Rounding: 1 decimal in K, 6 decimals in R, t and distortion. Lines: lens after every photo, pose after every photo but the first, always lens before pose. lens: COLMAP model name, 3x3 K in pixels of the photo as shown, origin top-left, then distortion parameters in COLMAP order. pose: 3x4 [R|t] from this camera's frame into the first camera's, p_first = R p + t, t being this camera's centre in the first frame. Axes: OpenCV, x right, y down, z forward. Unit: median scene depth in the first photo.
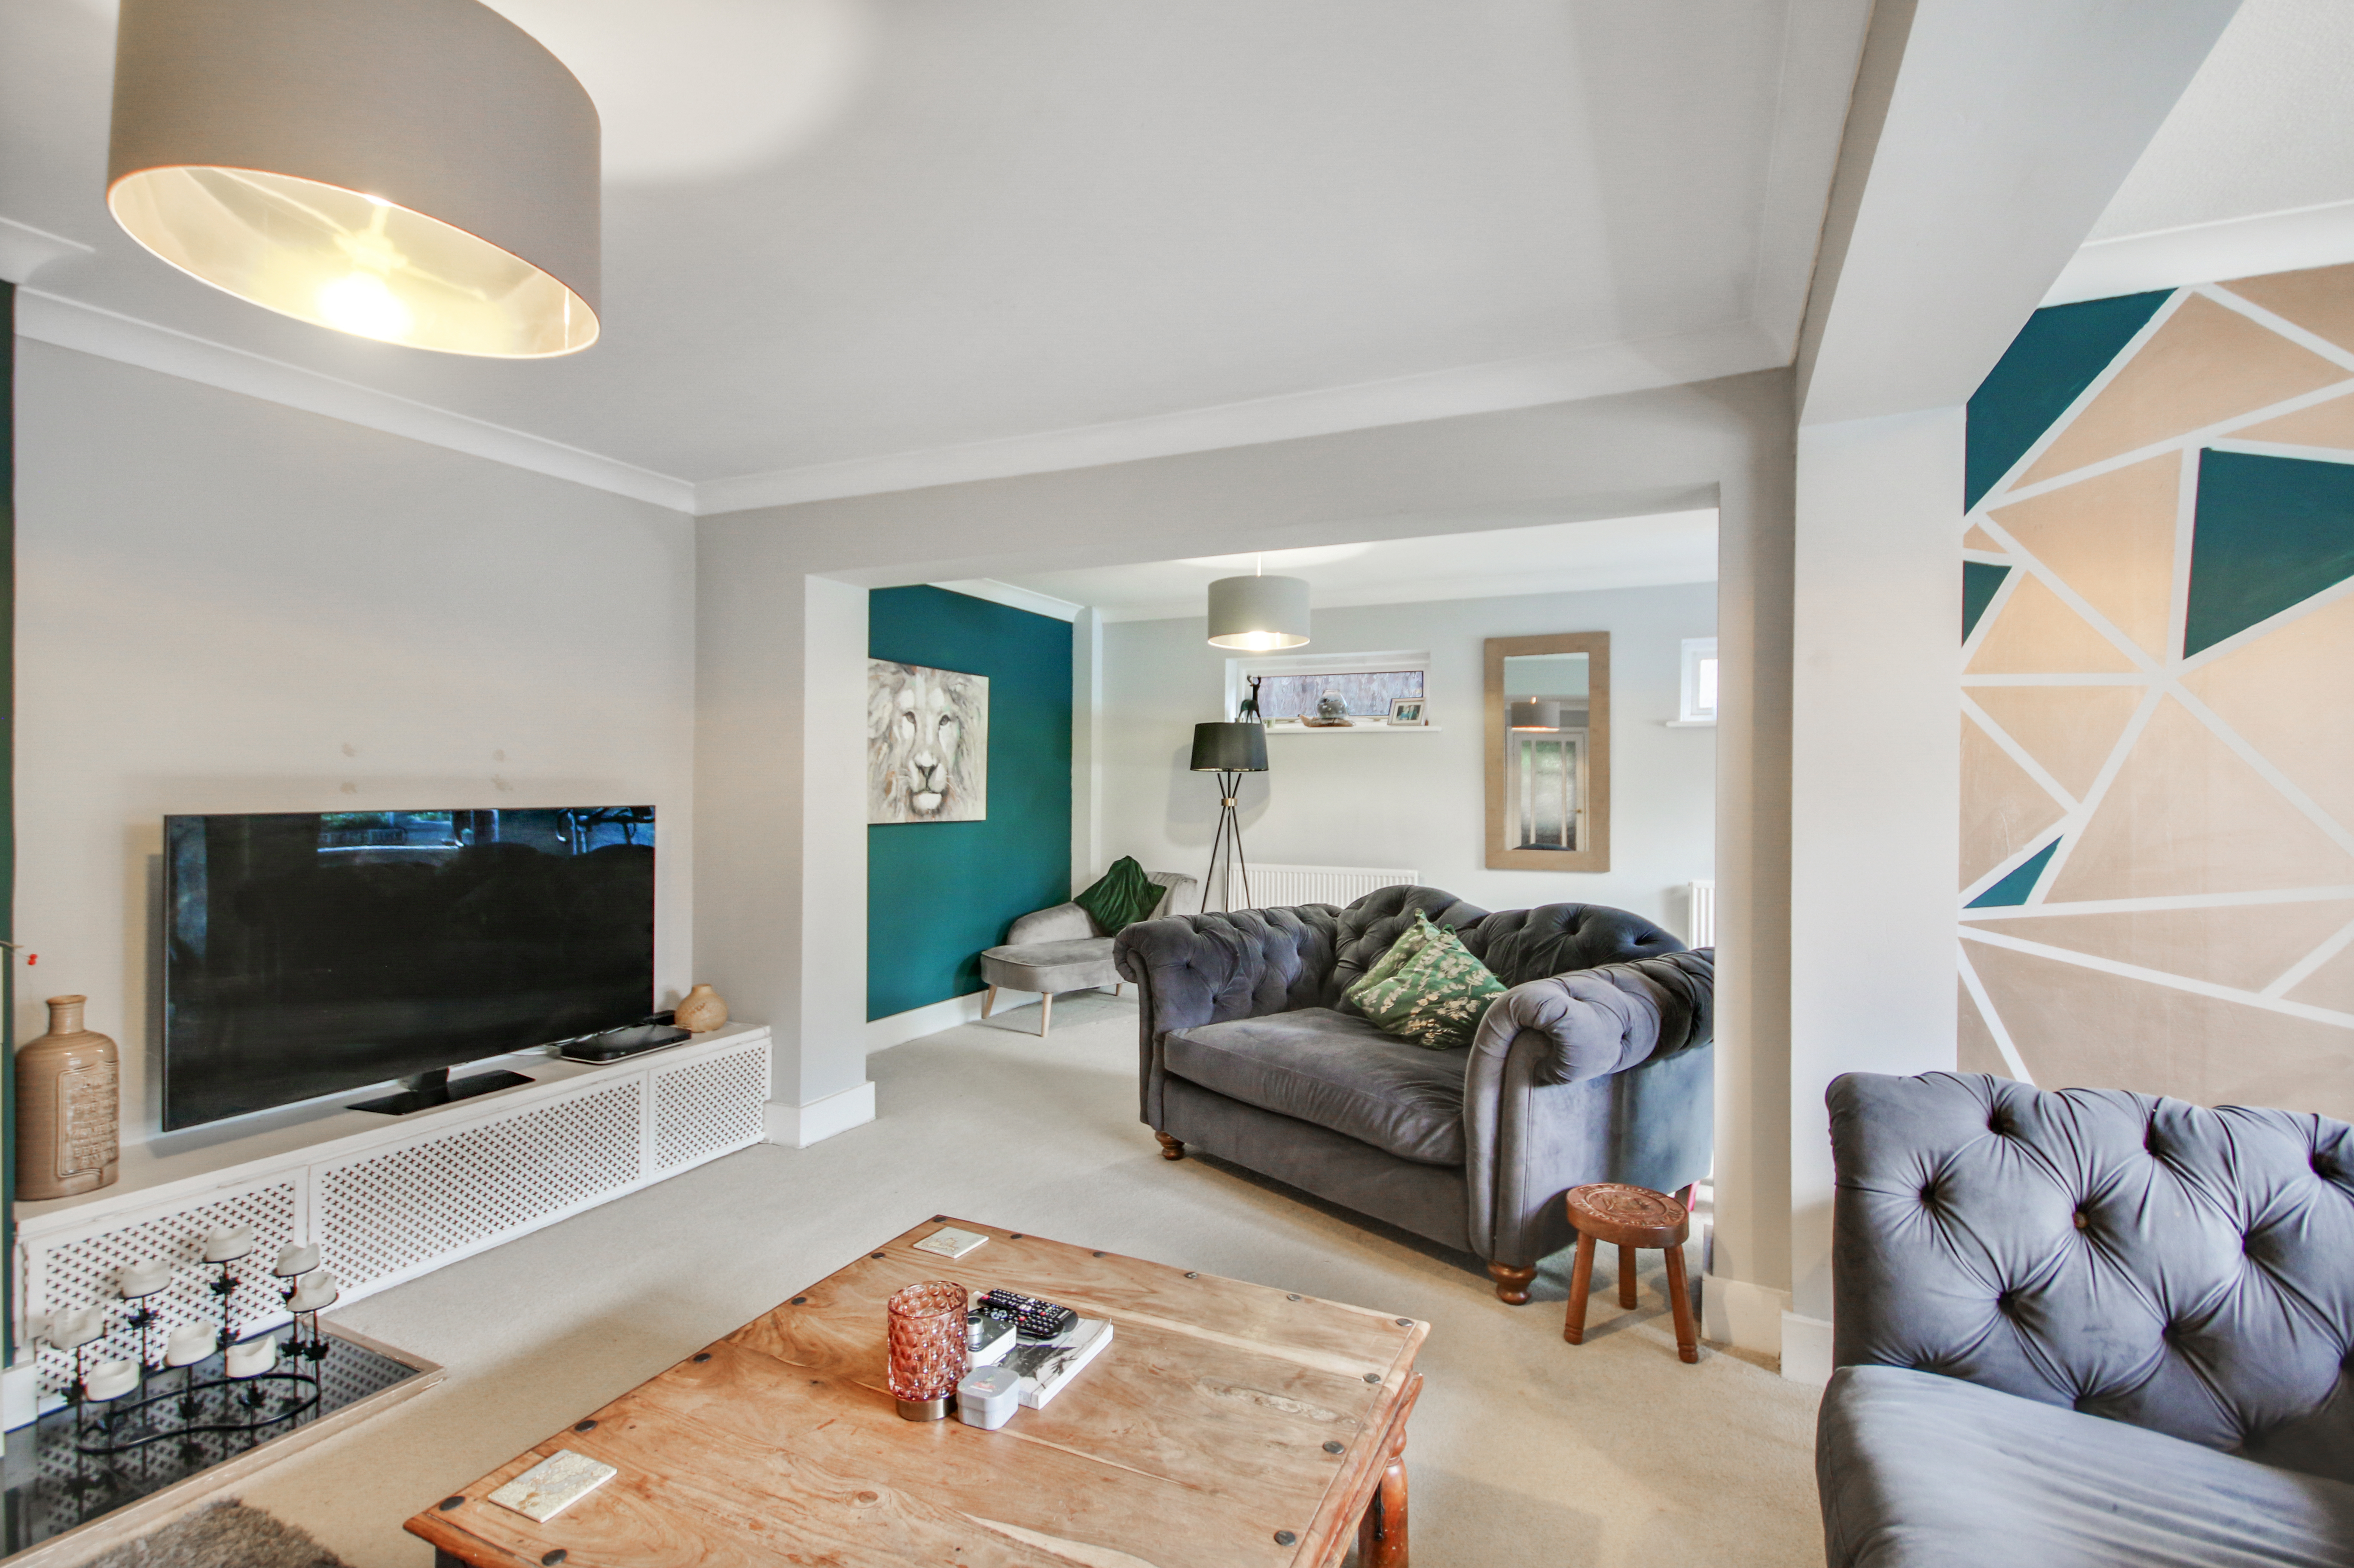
lens RADIAL K [[1069.2, 0, 1167.5], [0, 1069.2, 789.8], [0, 0, 1]] dist [-0.000522, 0.012560]
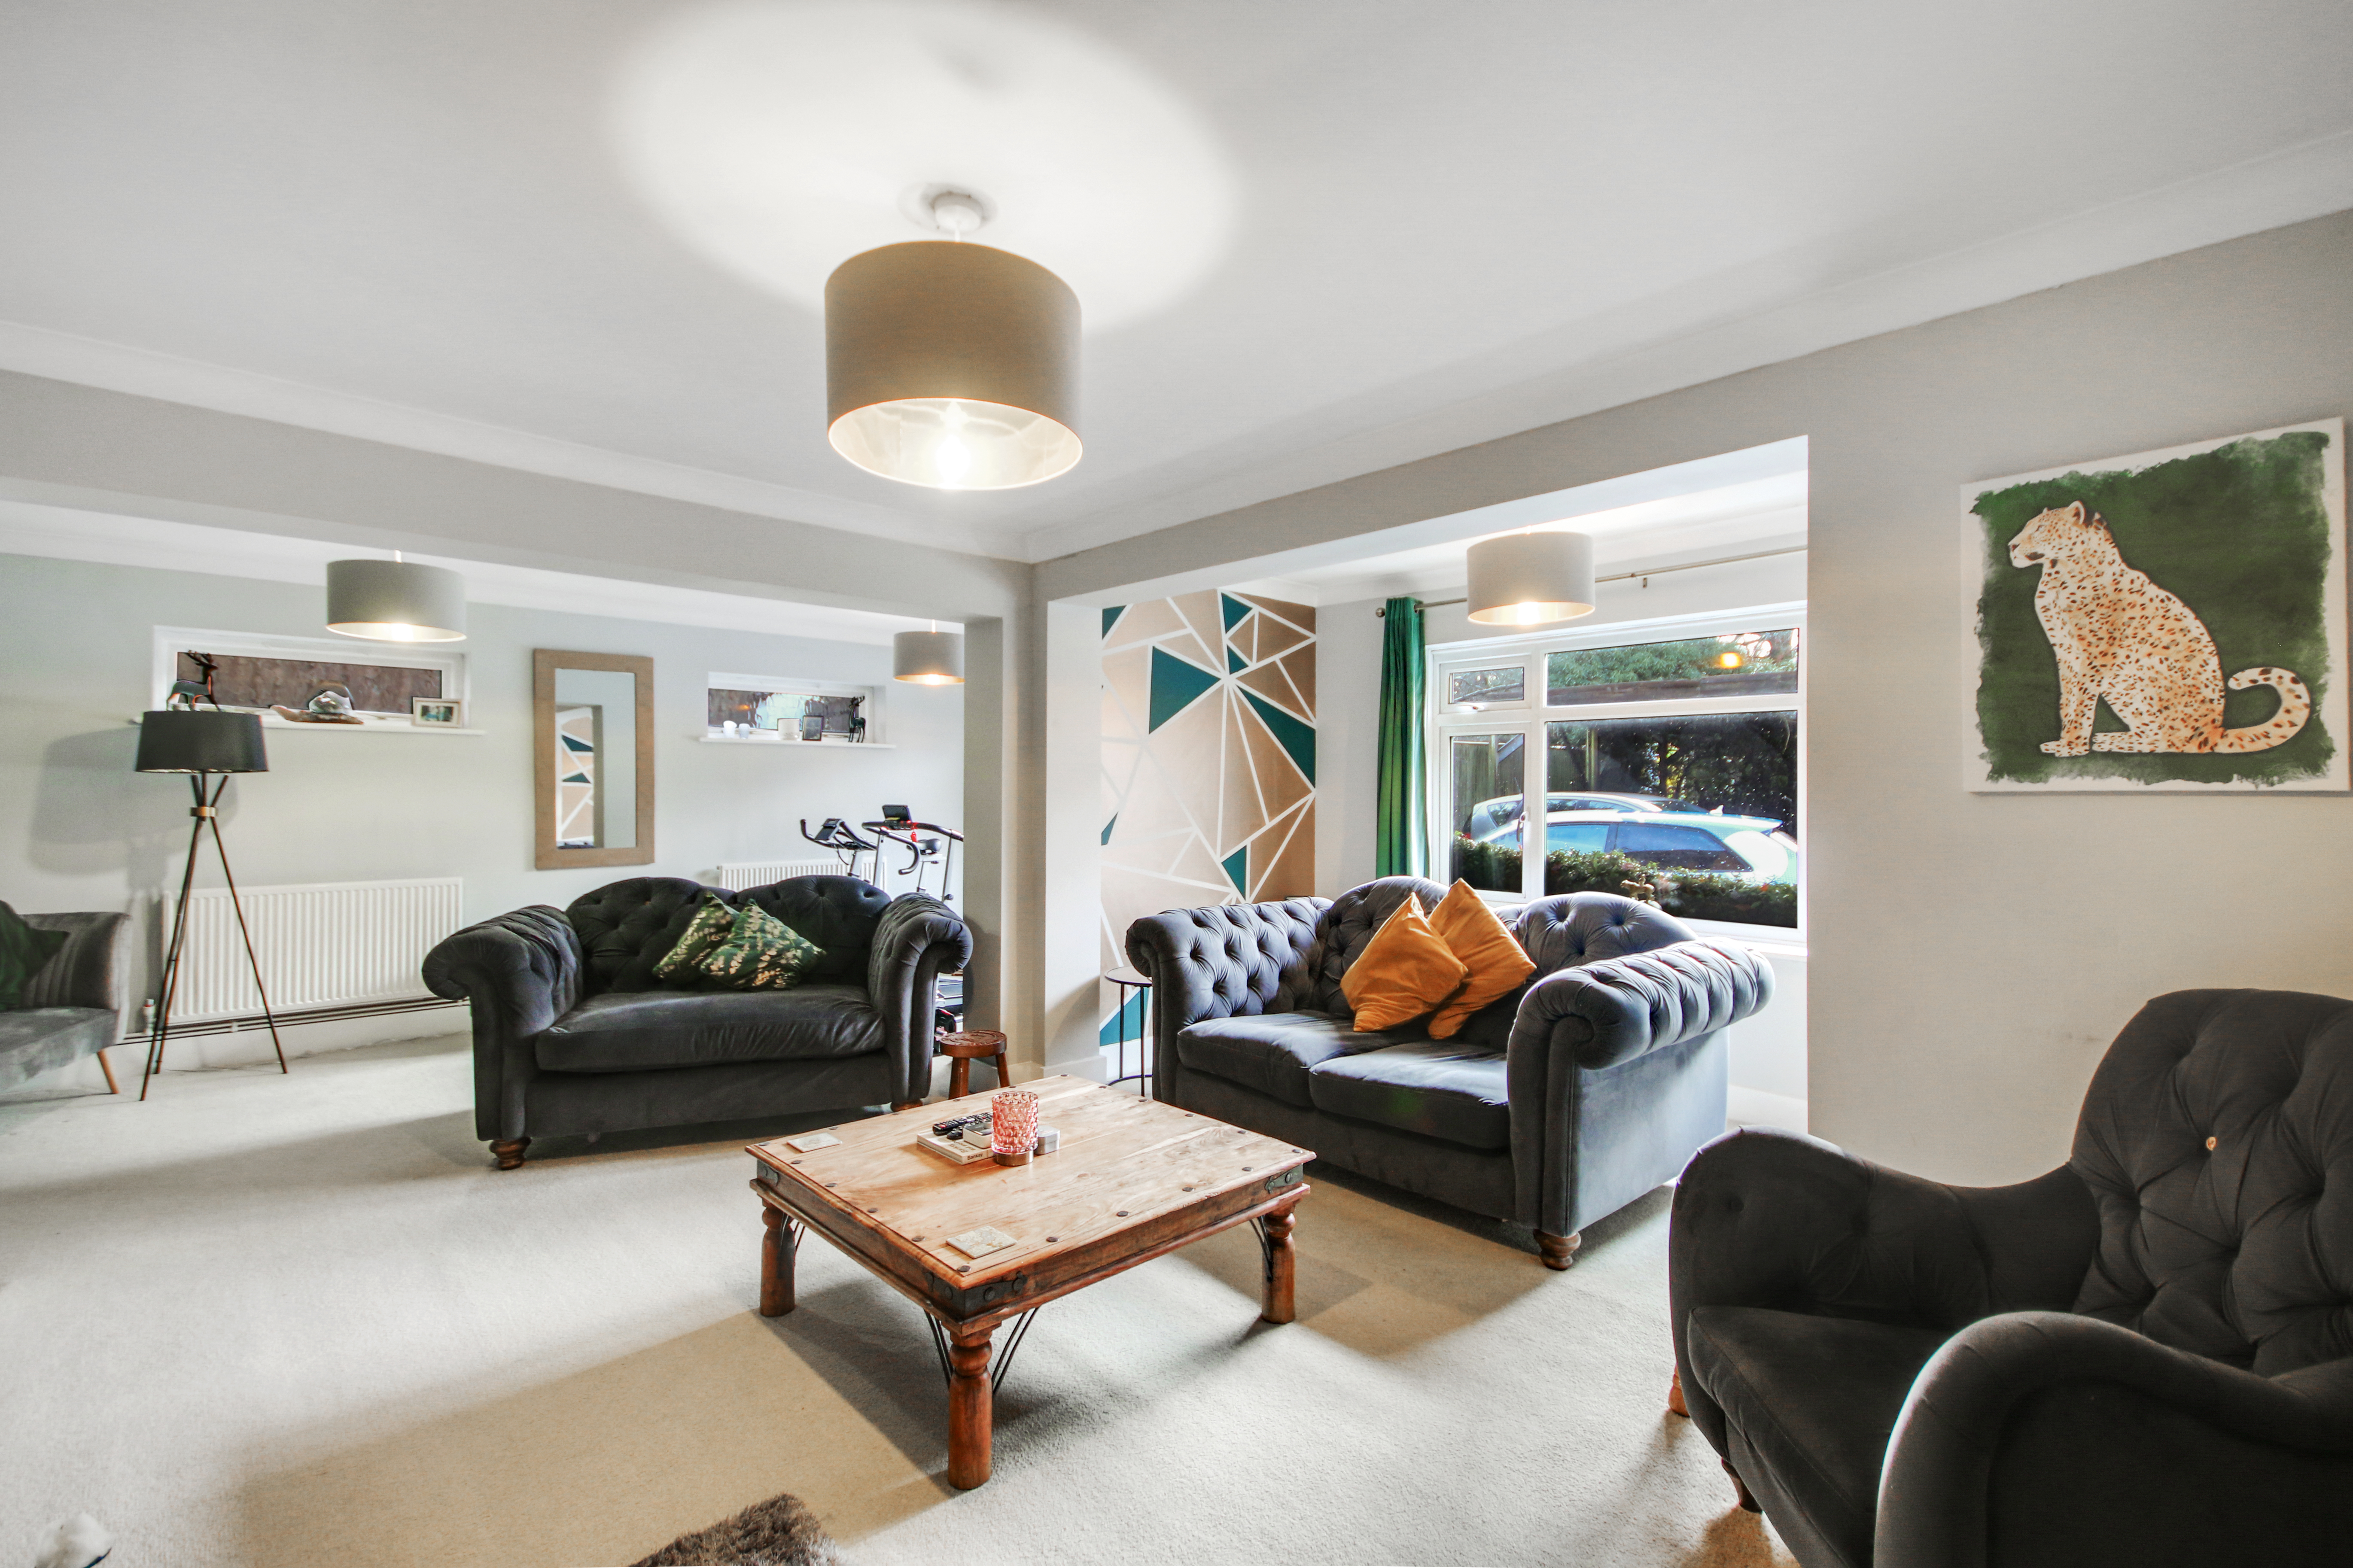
lens RADIAL K [[1058.8, 0, 1170.4], [0, 1058.8, 771.9], [0, 0, 1]] dist [0.017113, -0.001074]
pose [[0.370803, 0.010699, 0.928650, -0.752246], [0.005310, 0.999893, -0.013641, -0.005669], [-0.928696, 0.009989, 0.370707, 0.066669]]
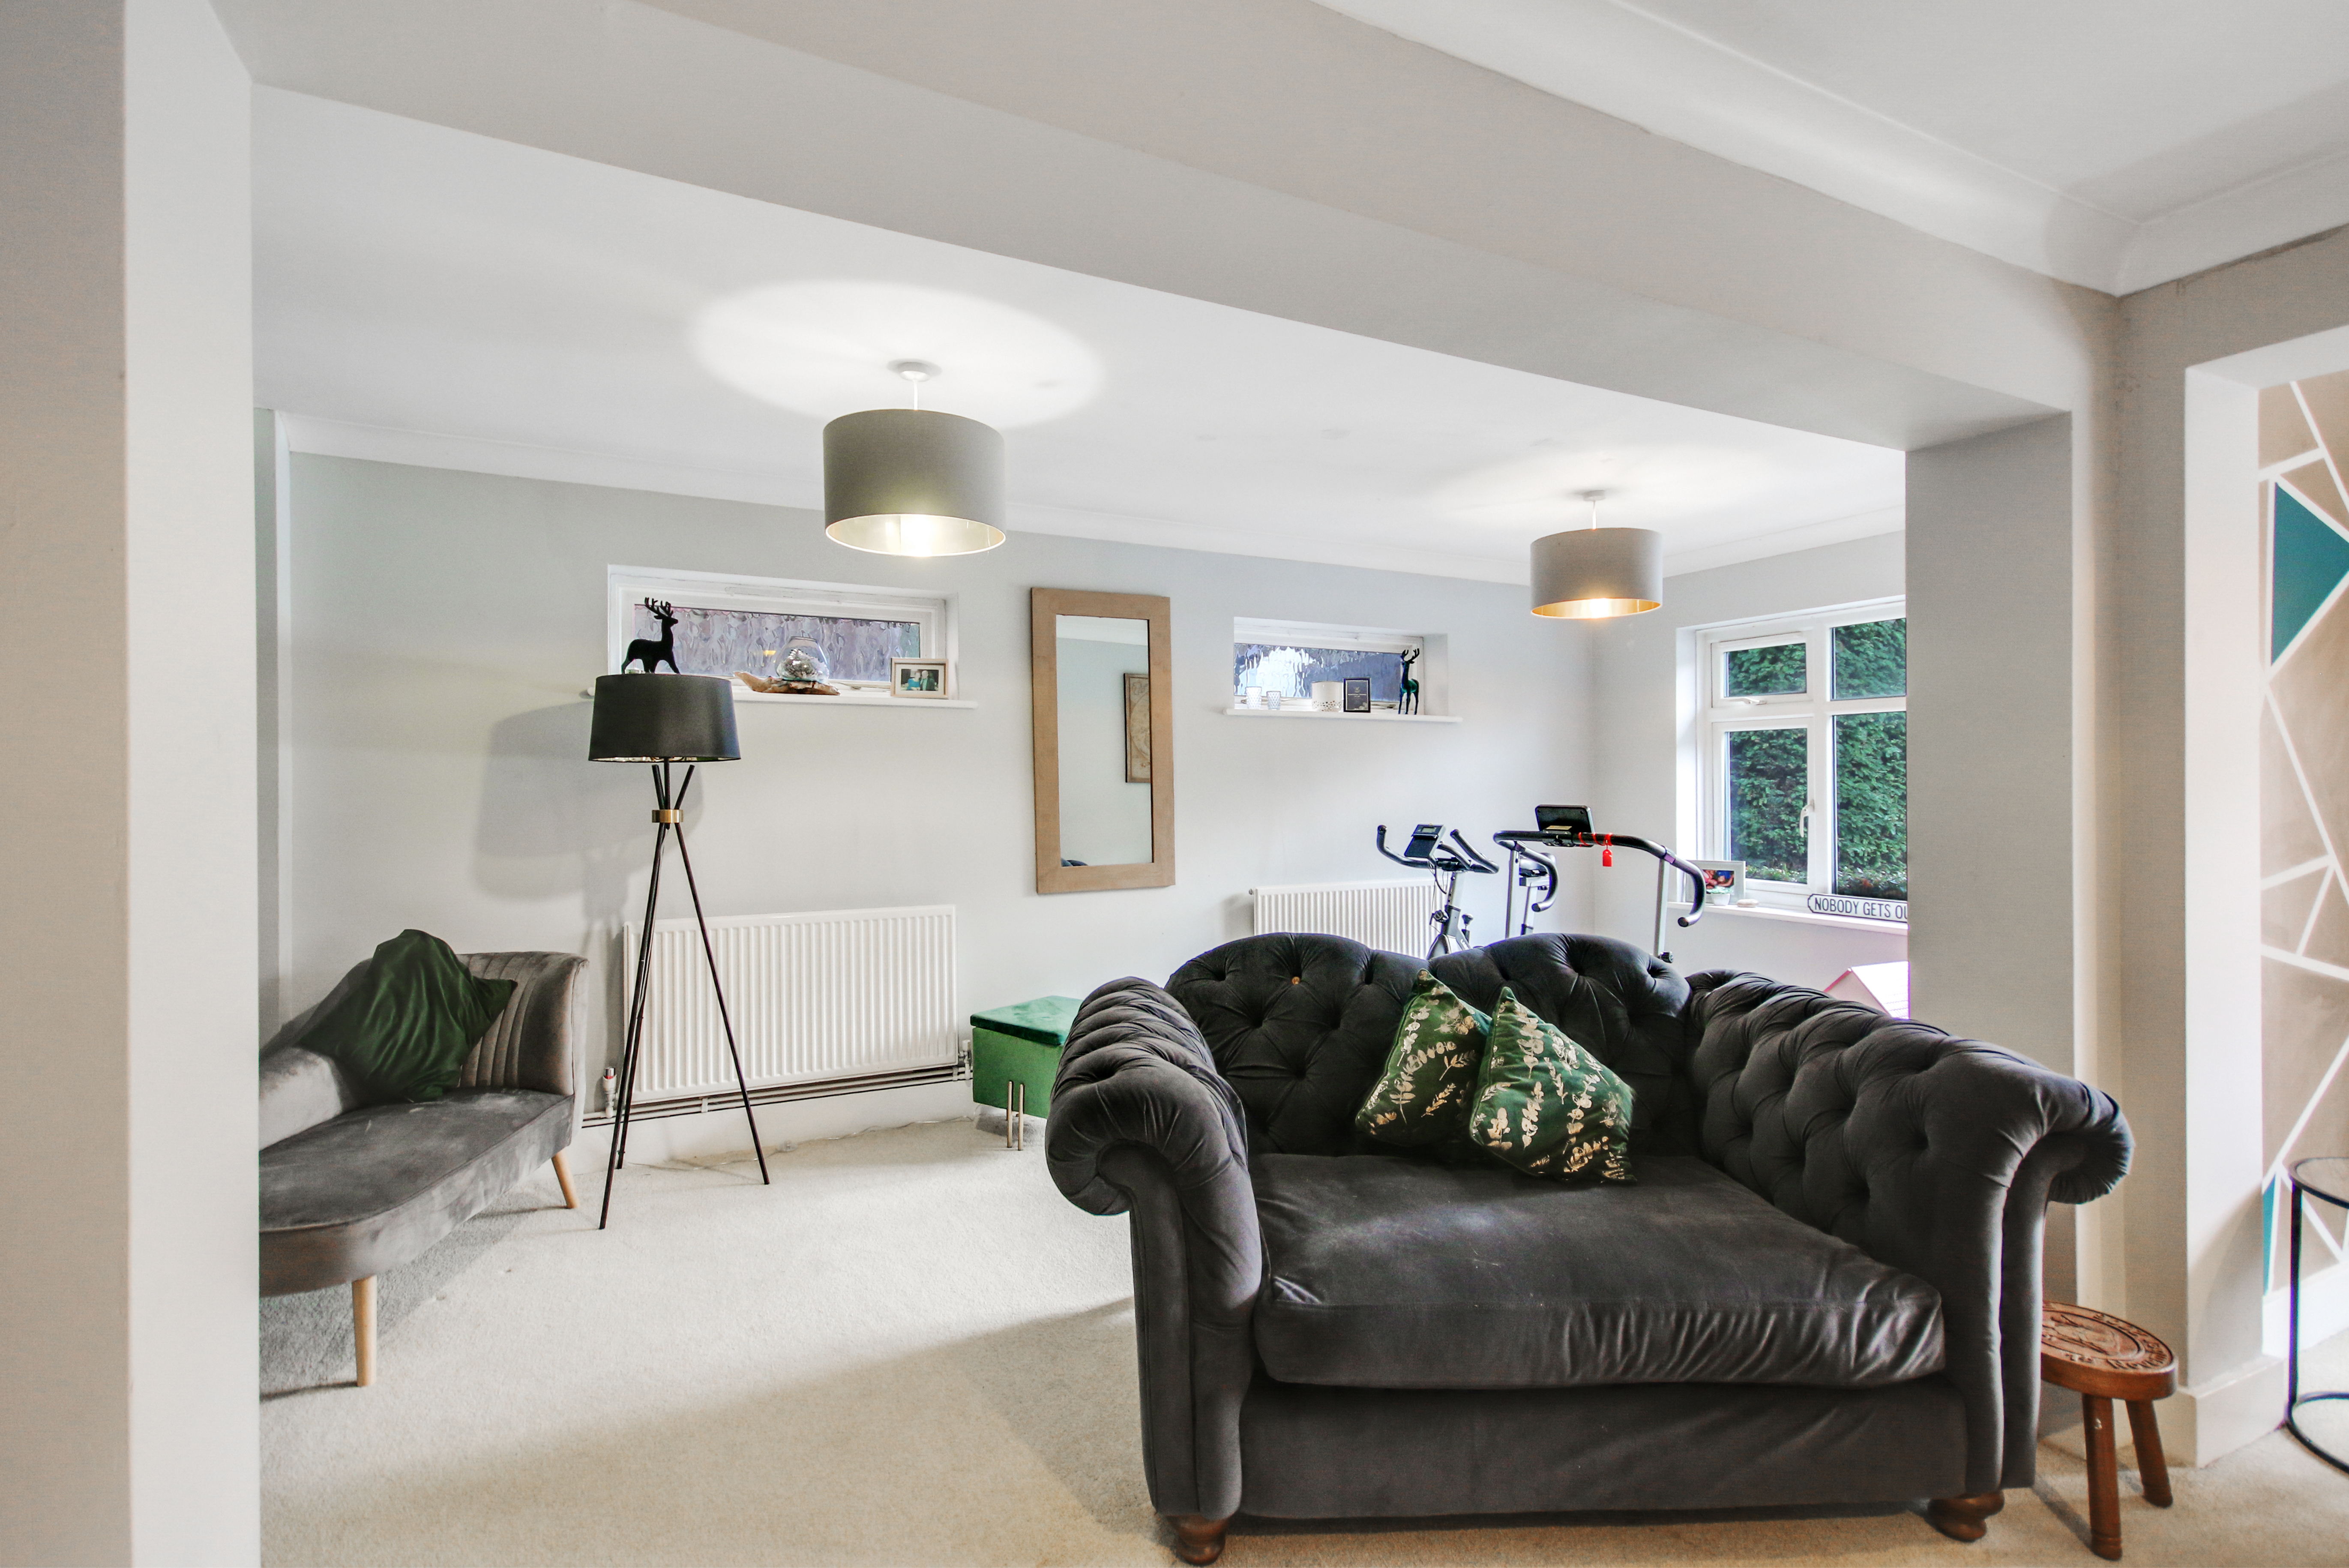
lens RADIAL K [[1090.7, 0, 1199.7], [0, 1090.7, 780.3], [0, 0, 1]] dist [0.033070, 0.000274]
pose [[0.604770, -0.009456, 0.796344, -0.430802], [0.009586, 0.999944, 0.004594, -0.012887], [-0.796342, 0.004855, 0.604827, 0.752037]]
